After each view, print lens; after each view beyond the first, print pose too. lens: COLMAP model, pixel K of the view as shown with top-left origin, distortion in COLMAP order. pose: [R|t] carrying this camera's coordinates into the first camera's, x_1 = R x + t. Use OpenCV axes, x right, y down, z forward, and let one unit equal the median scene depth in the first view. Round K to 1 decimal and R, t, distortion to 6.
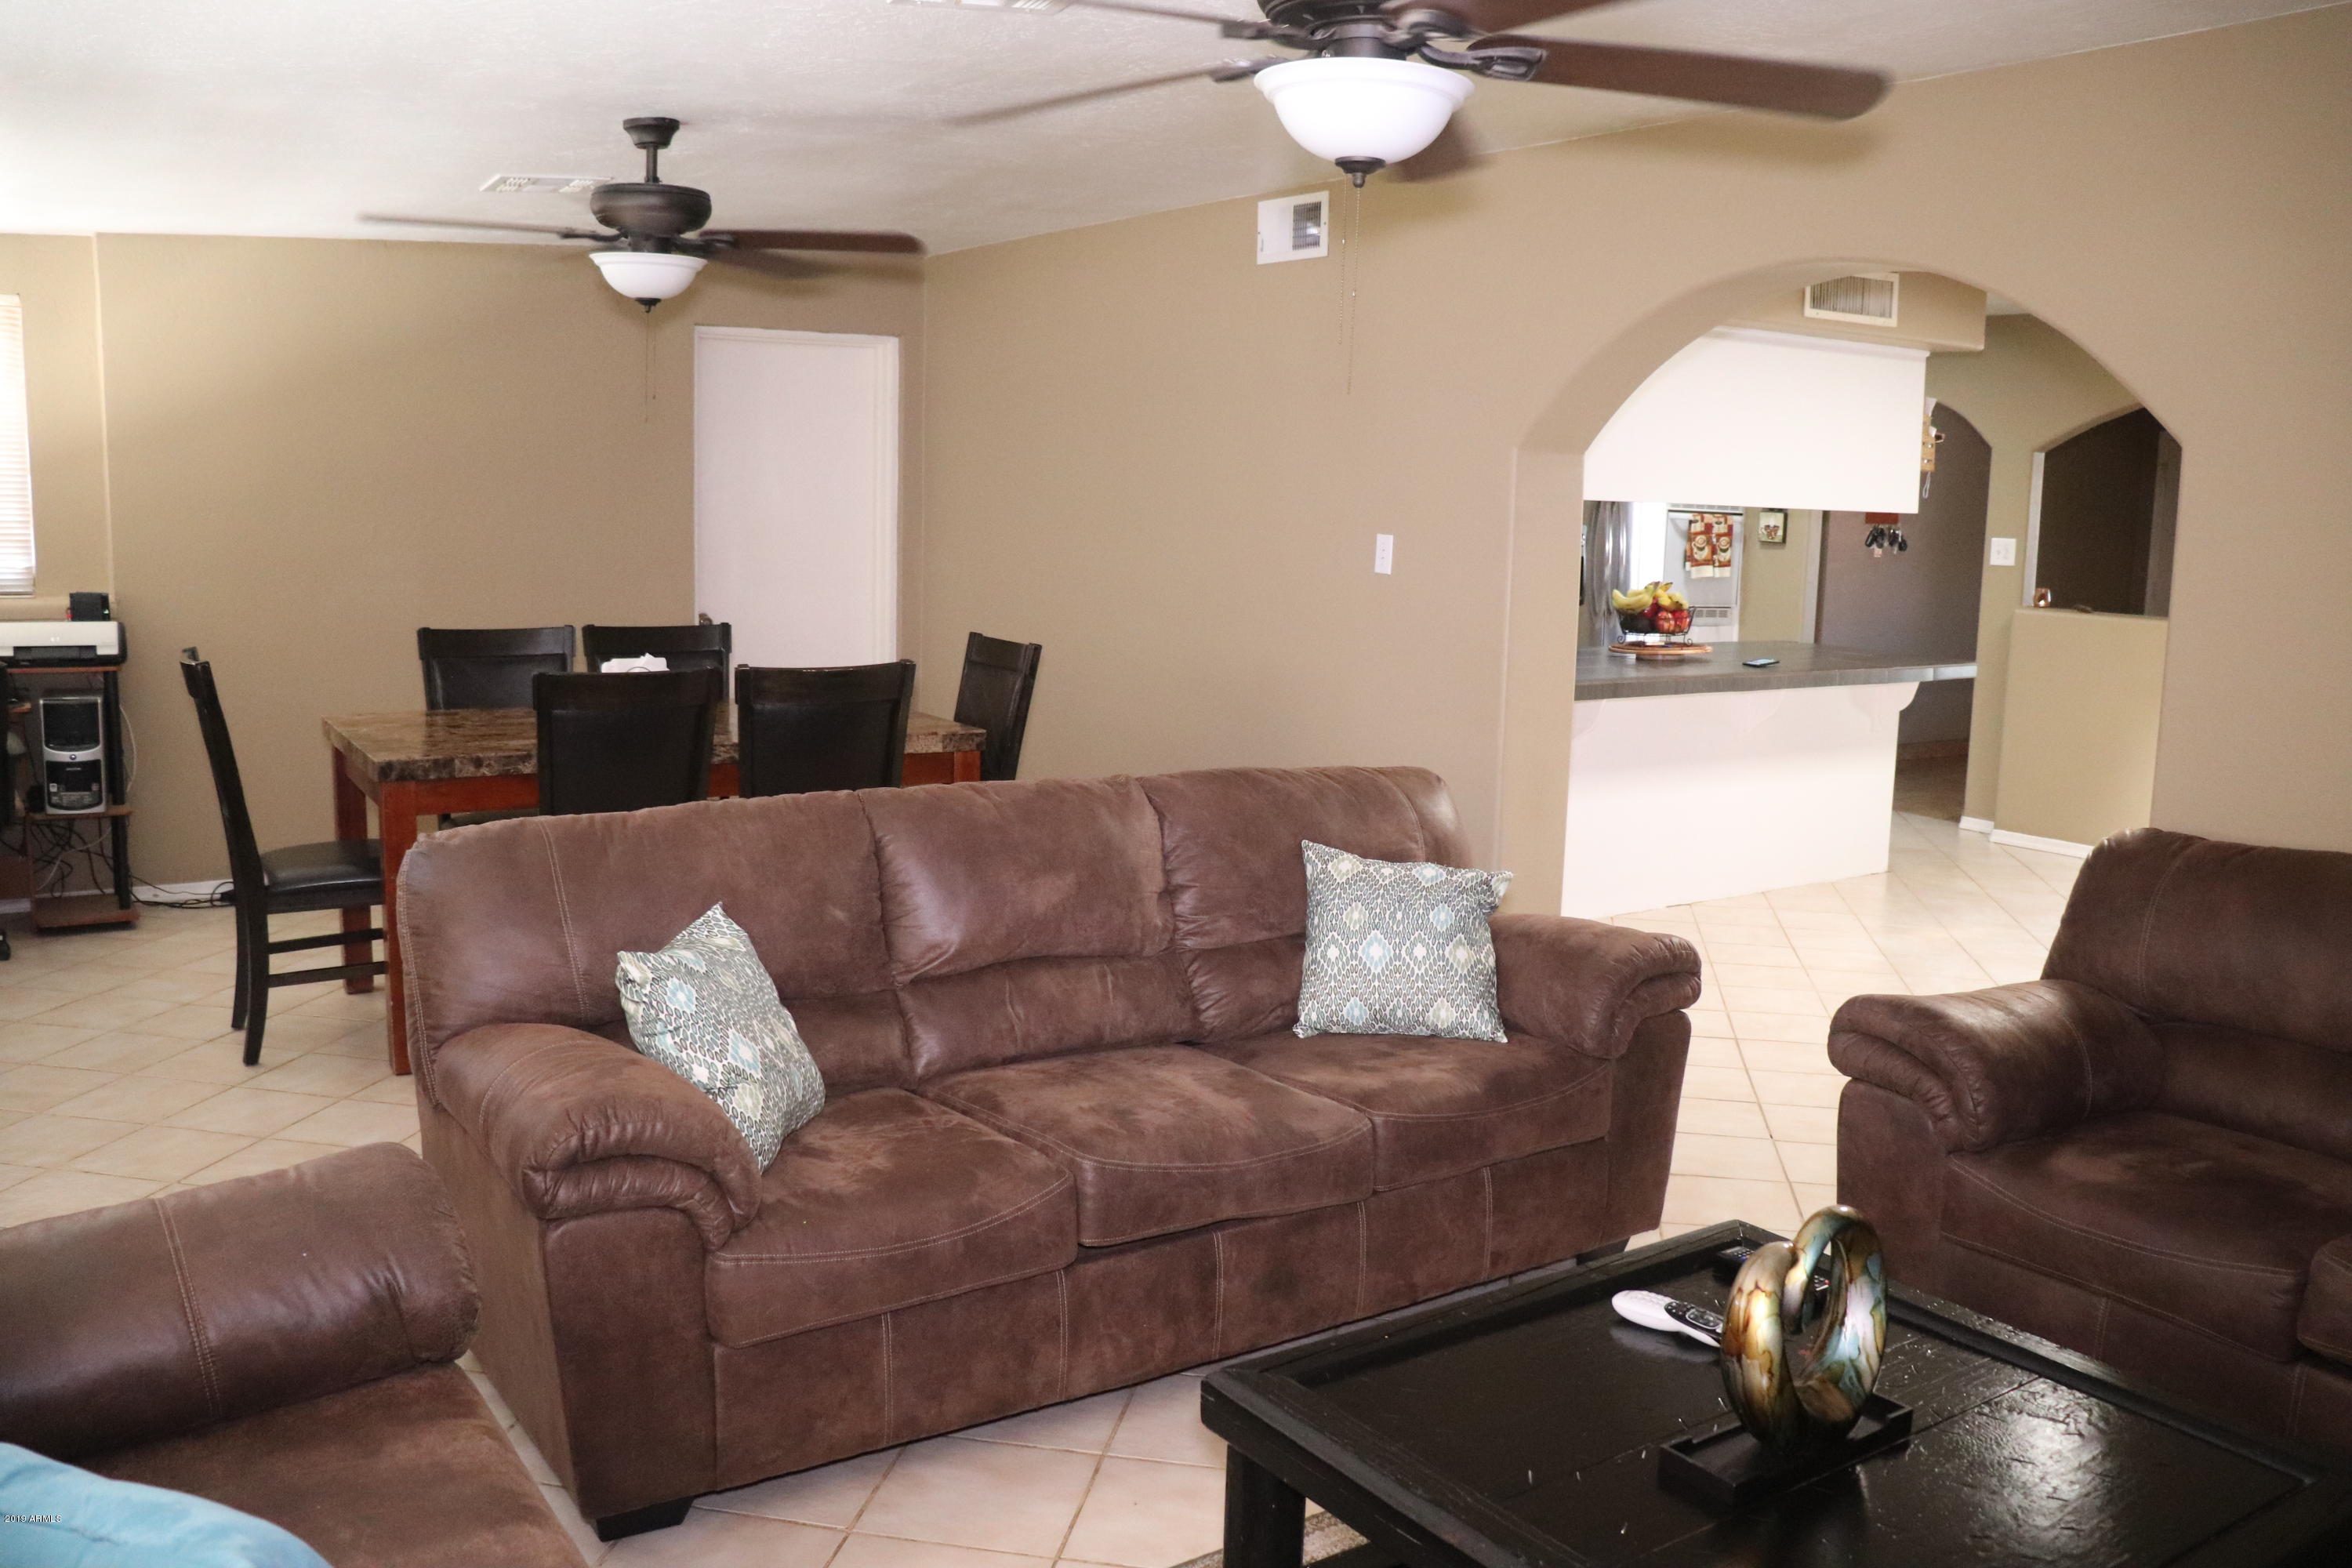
lens RADIAL K [[1925.7, 0, 1182.8], [0, 1925.7, 778.1], [0, 0, 1]] dist [-0.164358, 0.122121]
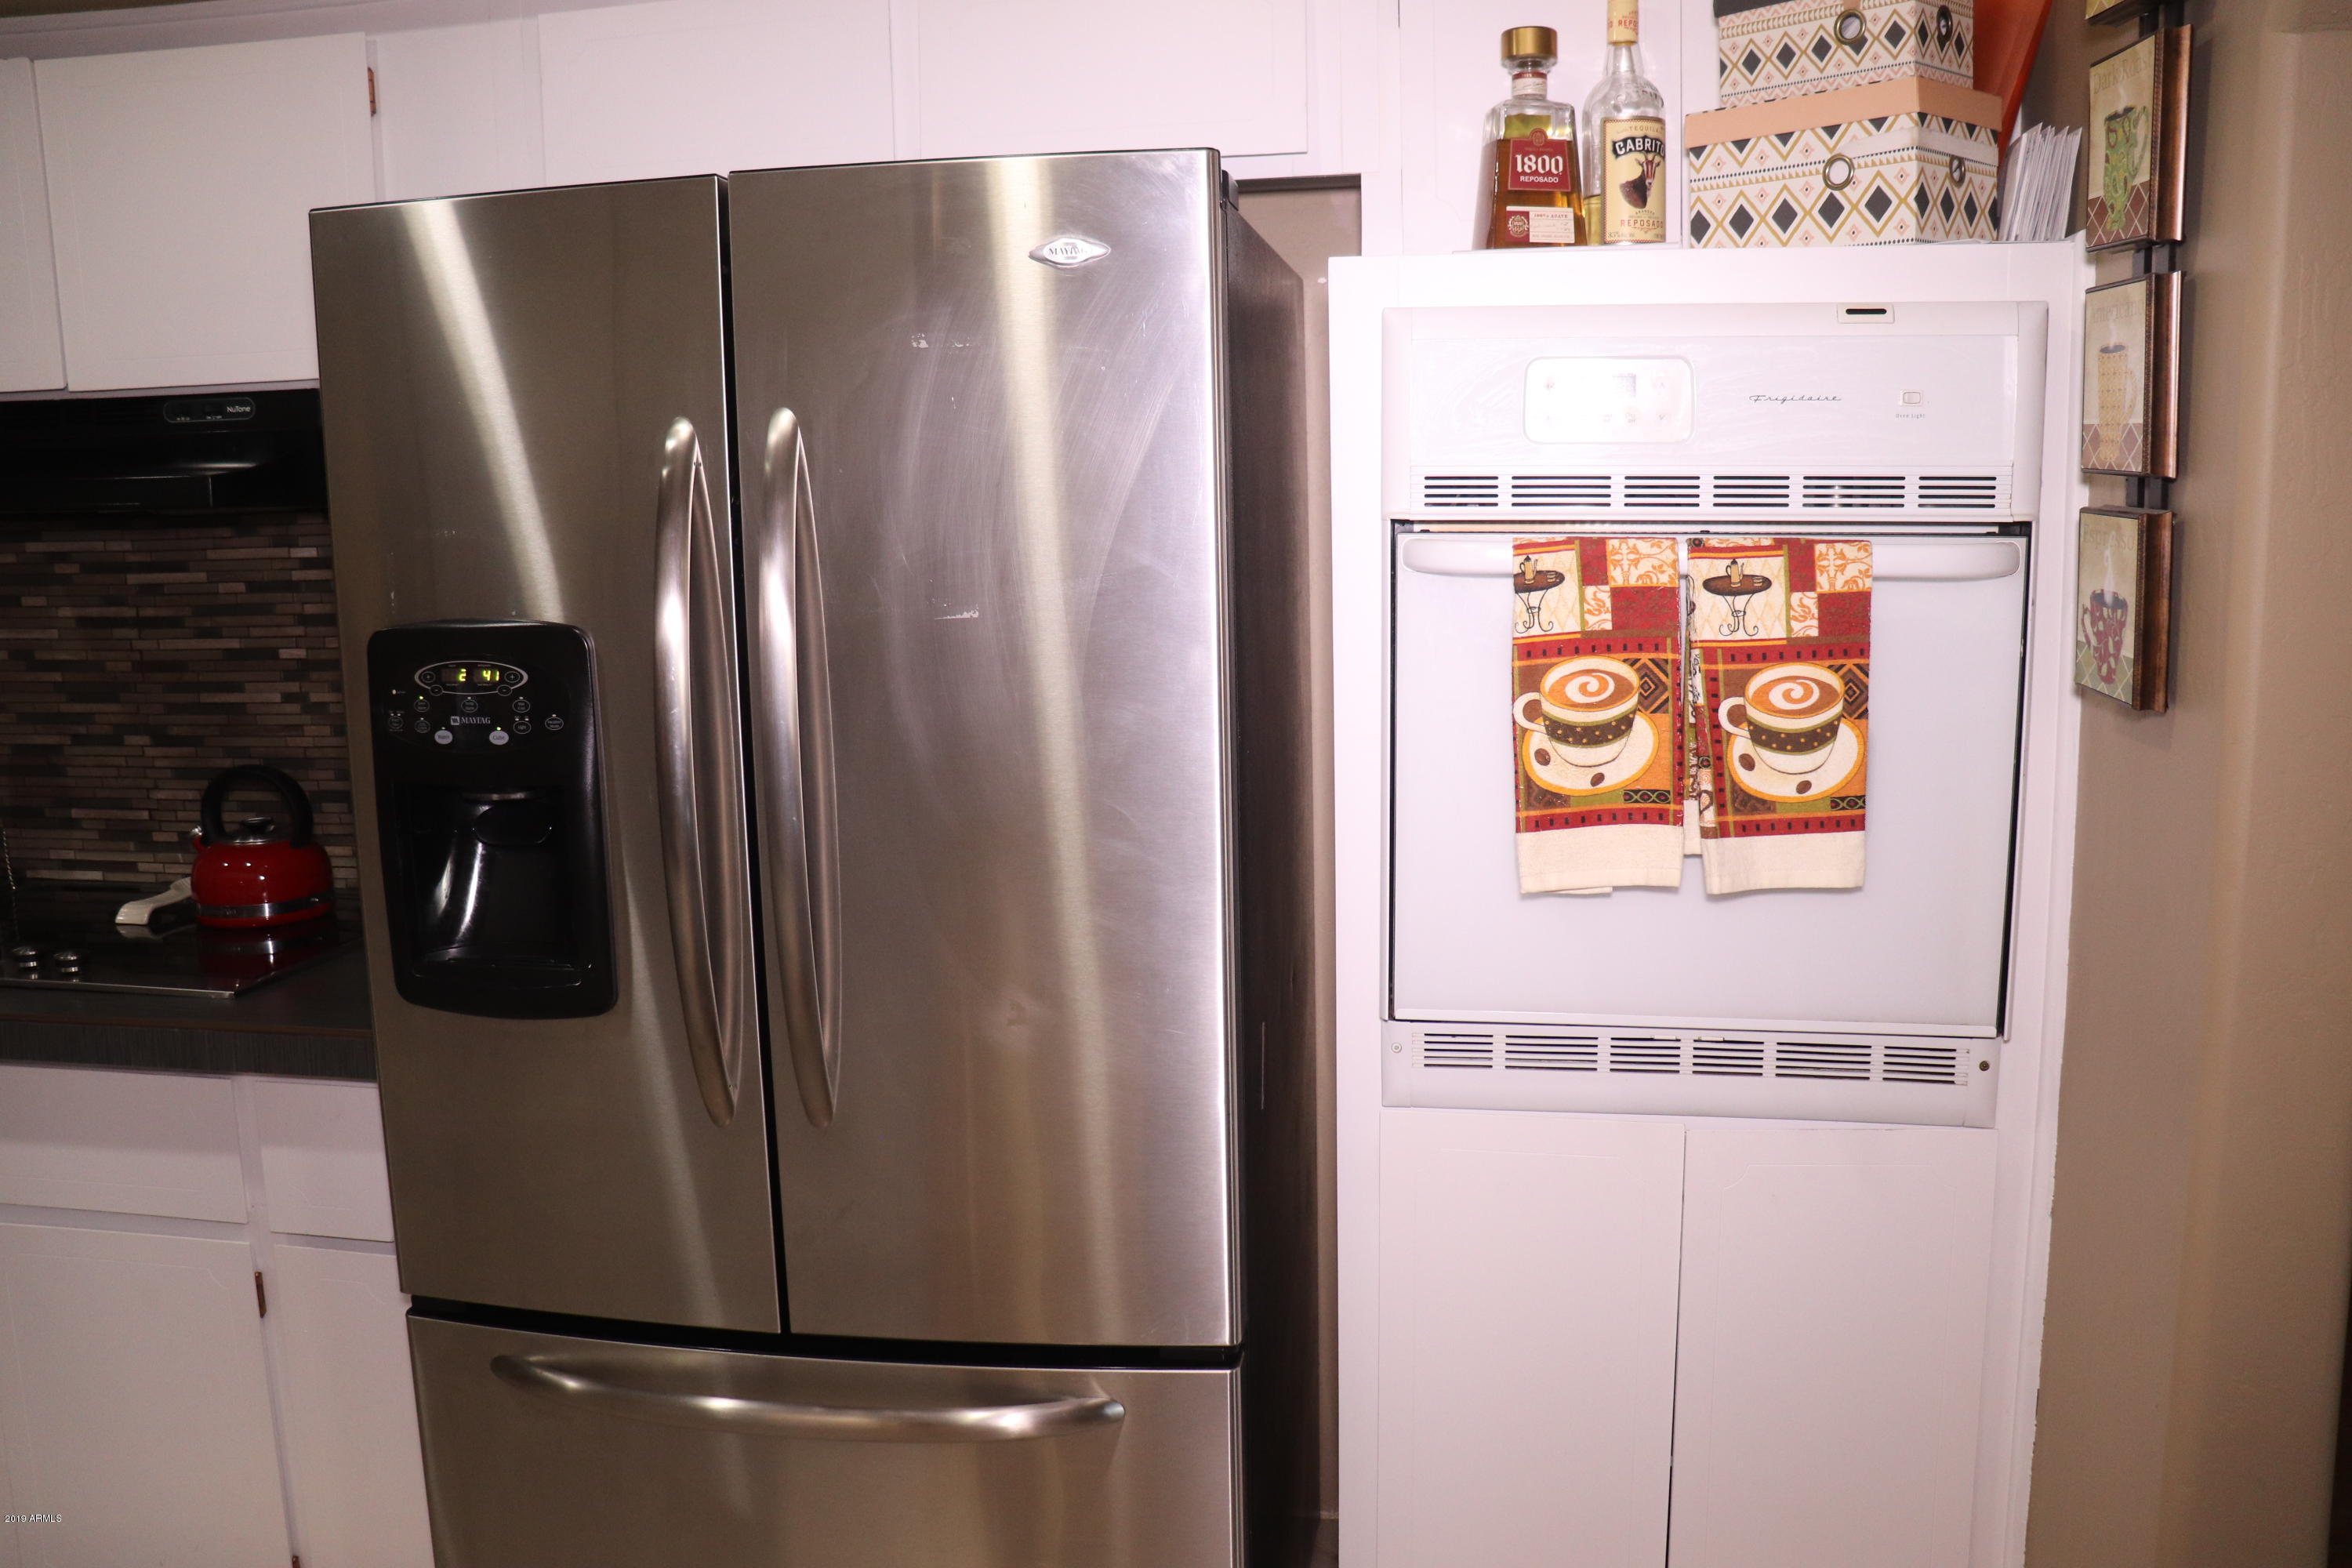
lens RADIAL K [[1925.7, 0, 1188.3], [0, 1925.7, 778.8], [0, 0, 1]] dist [-0.164358, 0.122121]
pose [[0.703178, 0.071241, -0.707436, 0.374609], [-0.068559, 0.997125, 0.032267, -0.119509], [0.707701, 0.025812, 0.706041, 0.845959]]
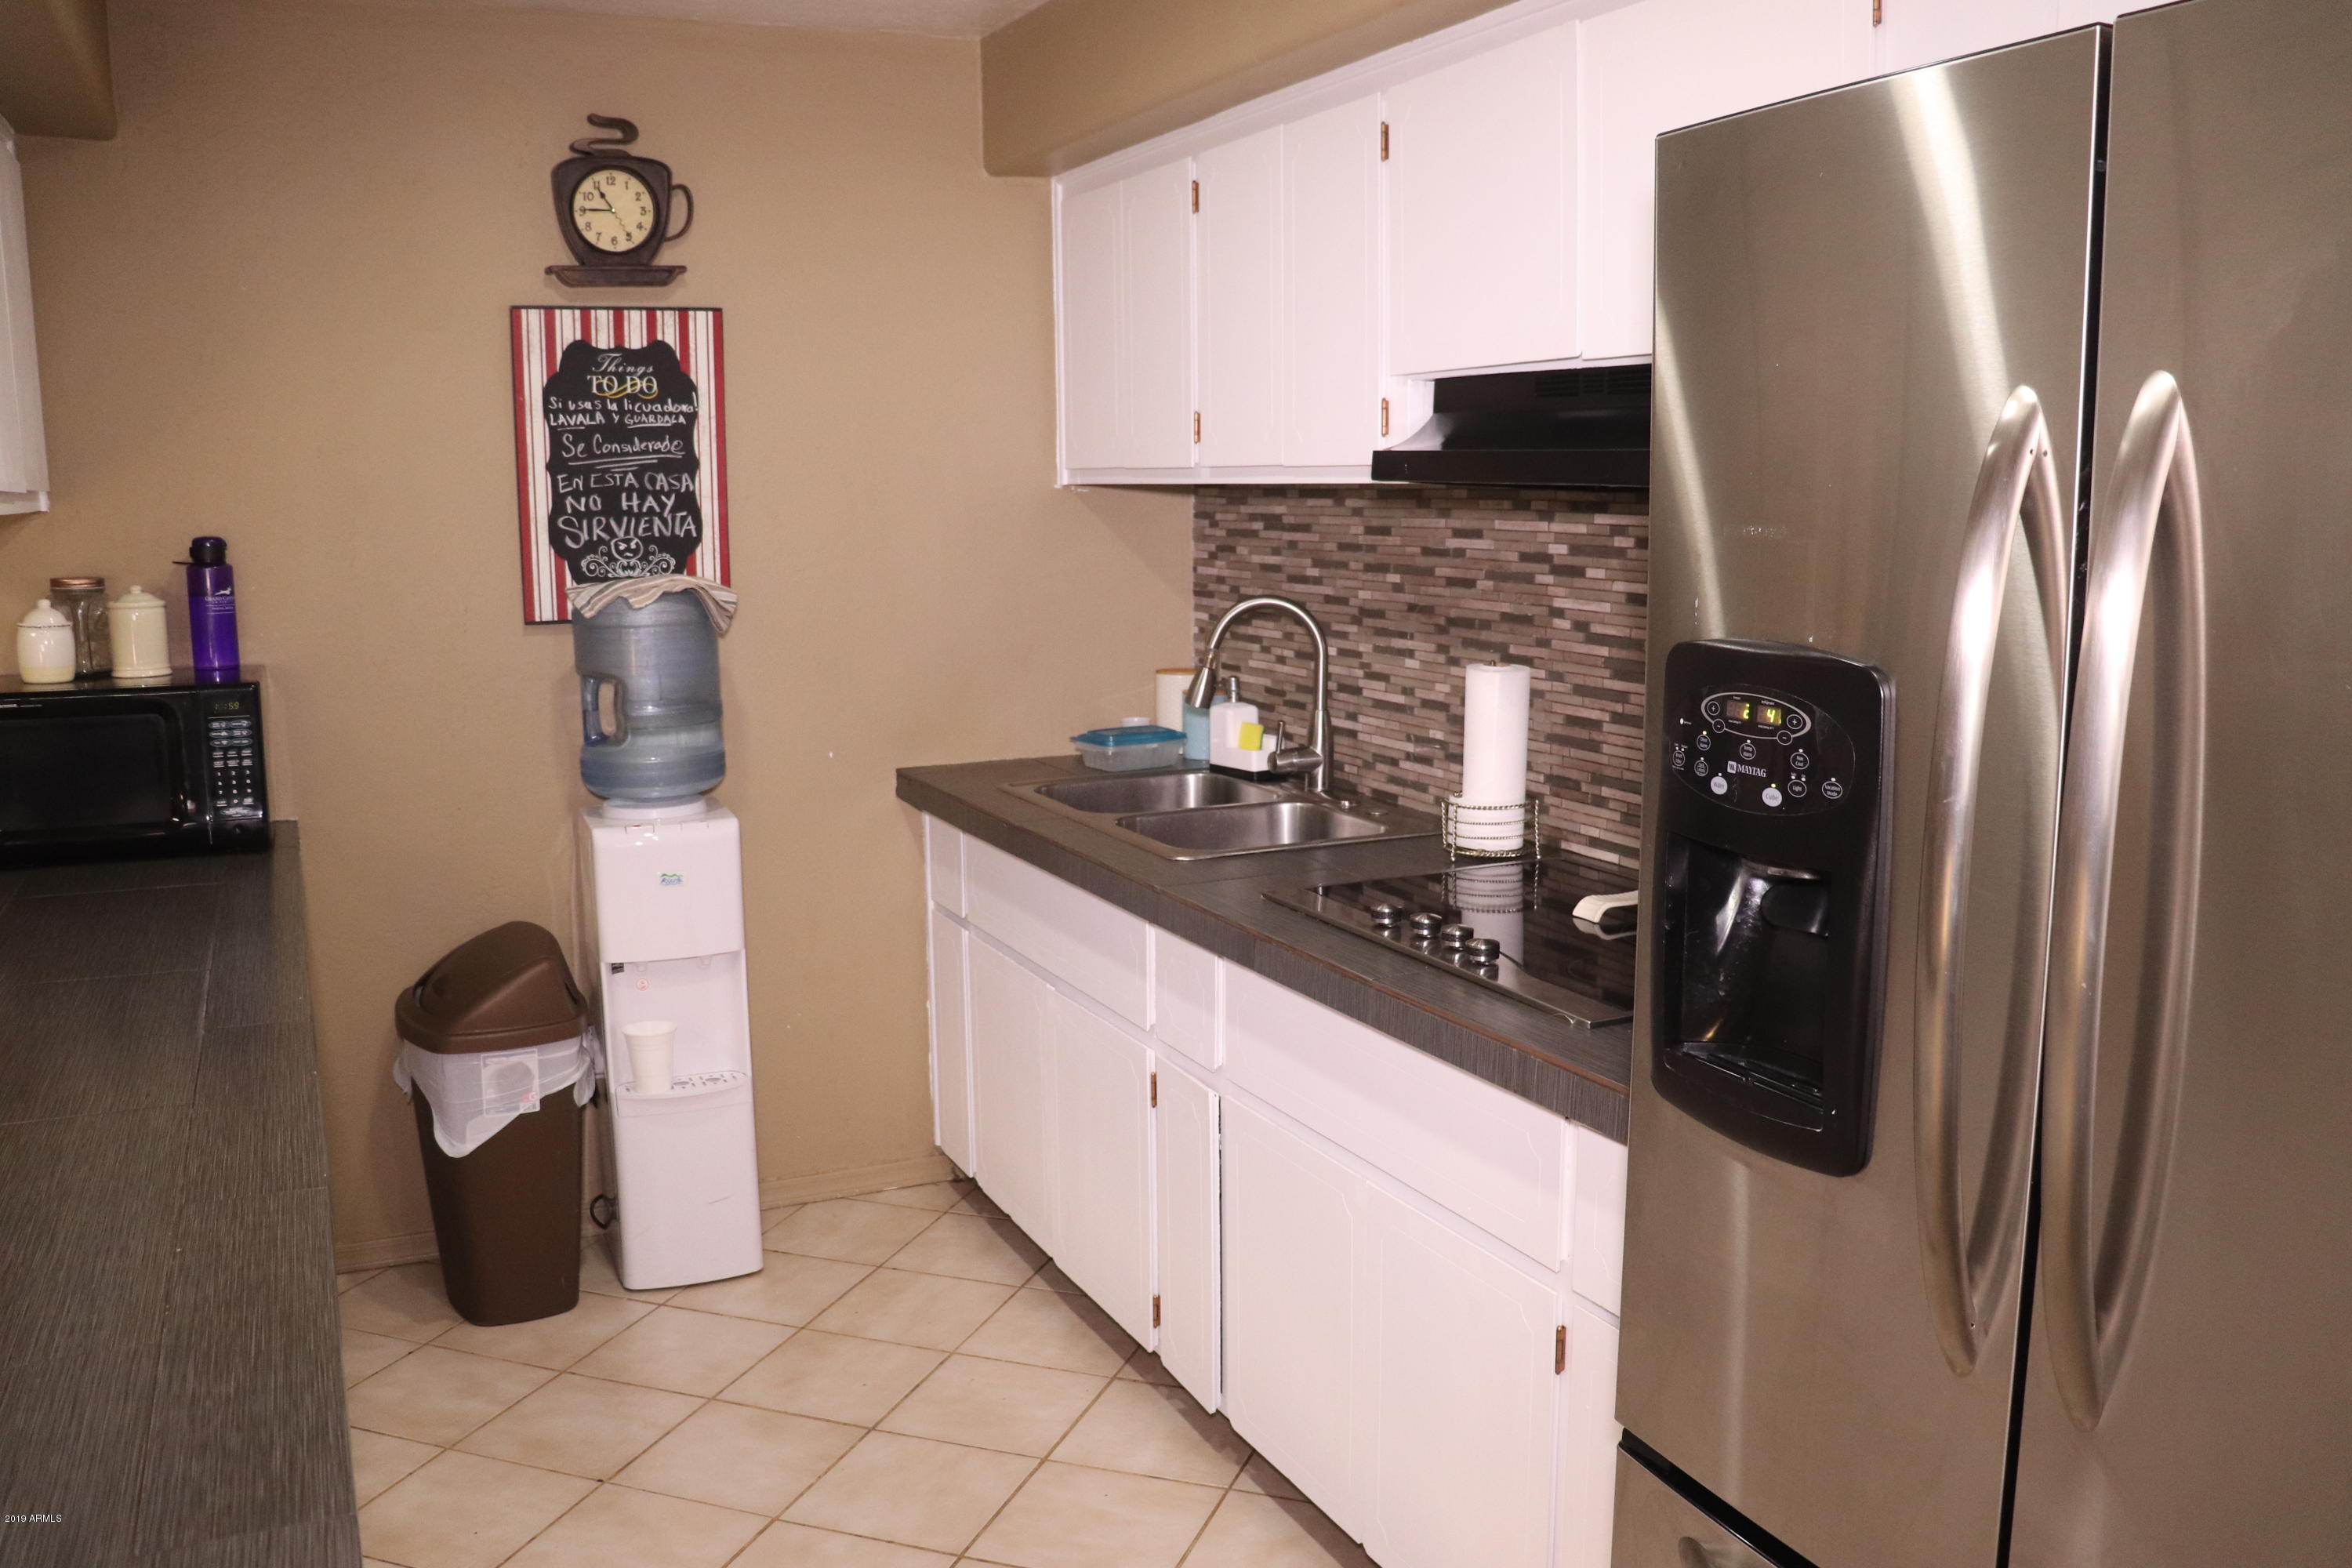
lens RADIAL K [[1925.7, 0, 1166.0], [0, 1925.7, 785.1], [0, 0, 1]] dist [-0.164358, 0.122121]
pose [[-0.162753, 0.128749, -0.978231, 0.343380], [-0.142033, 0.978066, 0.152358, -0.129460], [0.976390, 0.163738, -0.140896, 0.905317]]
